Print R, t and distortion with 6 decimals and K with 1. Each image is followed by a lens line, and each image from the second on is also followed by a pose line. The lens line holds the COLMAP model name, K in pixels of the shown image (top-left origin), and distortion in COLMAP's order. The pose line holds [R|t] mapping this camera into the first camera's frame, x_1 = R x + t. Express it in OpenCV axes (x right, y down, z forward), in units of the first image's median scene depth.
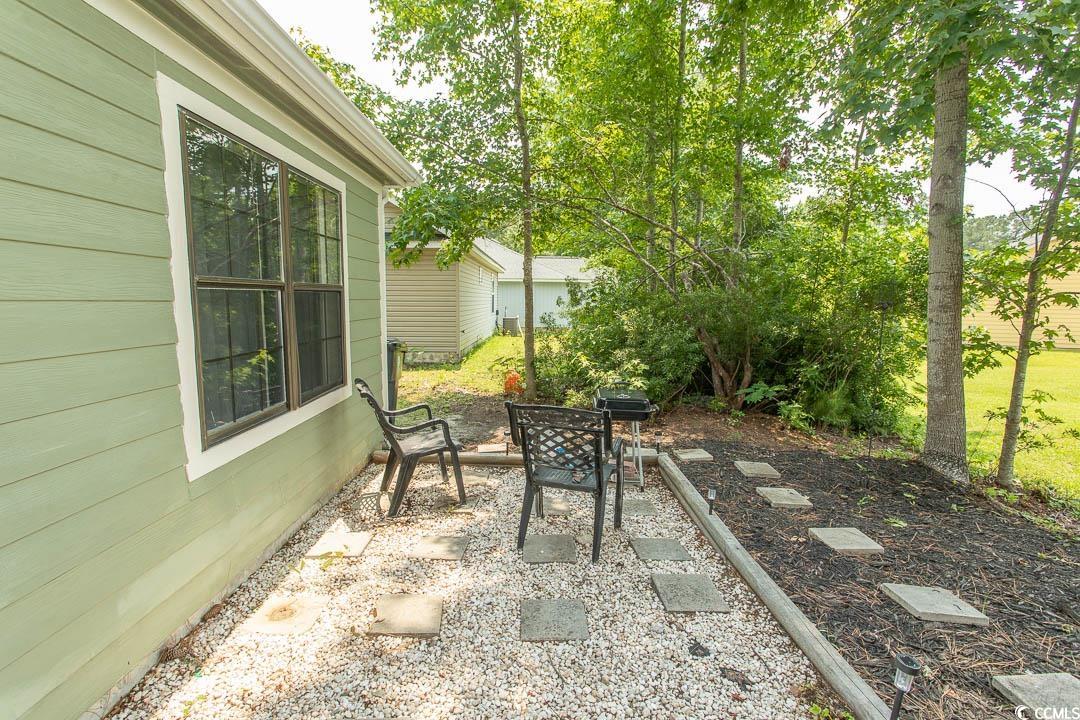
lens RADIAL K [[508.2, 0, 537.9], [0, 508.2, 356.9], [0, 0, 1]] dist [0.001332, 0.000103]
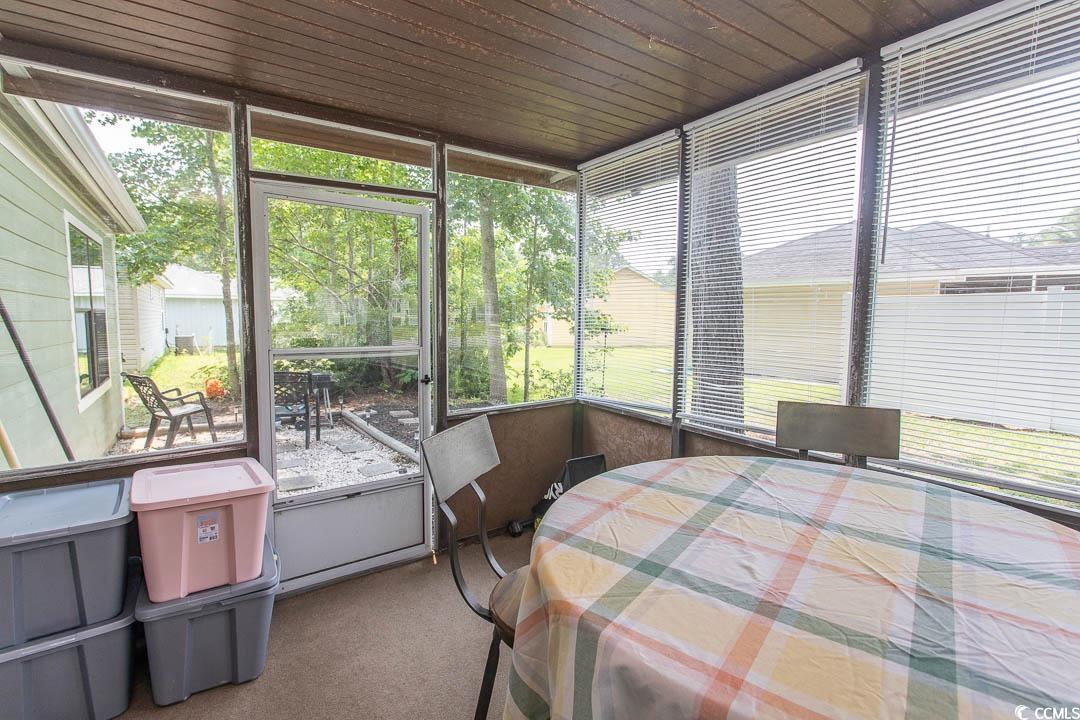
lens RADIAL K [[508.2, 0, 536.6], [0, 508.2, 357.0], [0, 0, 1]] dist [0.001332, 0.000103]
pose [[0.834386, -0.049337, 0.548968, -0.128900], [0.066260, 0.997741, -0.011041, 0.075129], [-0.547184, 0.045587, 0.835770, -0.708513]]
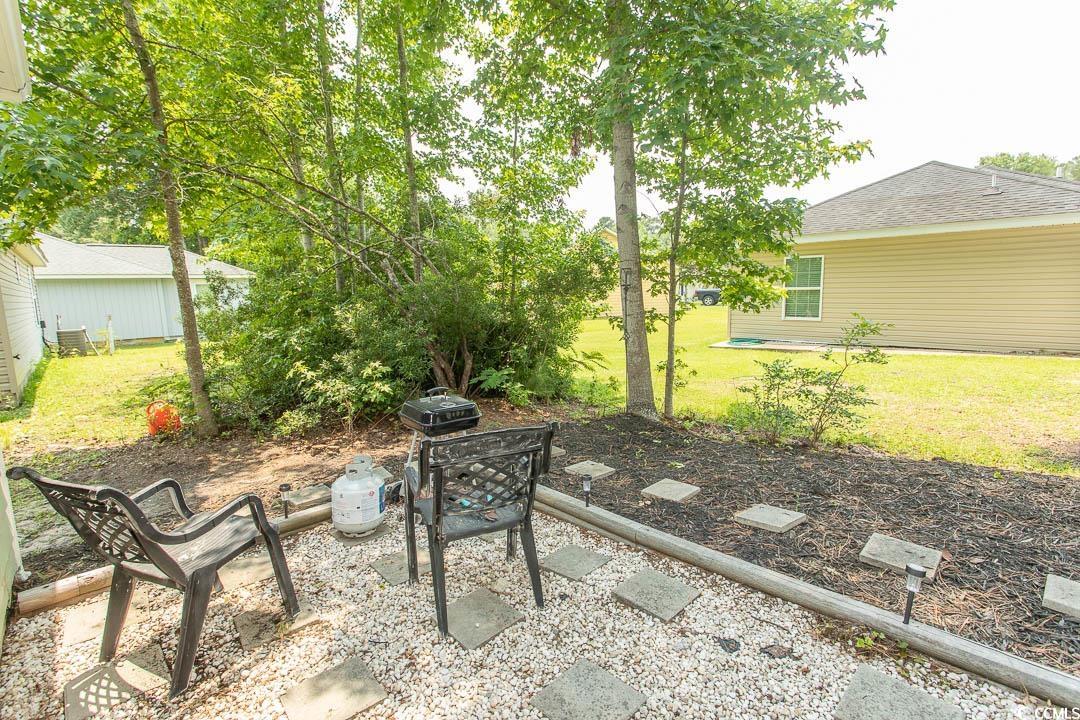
lens RADIAL K [[508.2, 0, 537.9], [0, 508.2, 358.0], [0, 0, 1]] dist [0.001332, 0.000103]
pose [[0.736389, -0.123801, 0.665134, -0.234473], [0.114654, 0.991731, 0.057653, -0.026437], [-0.666772, 0.033806, 0.744495, 0.226754]]
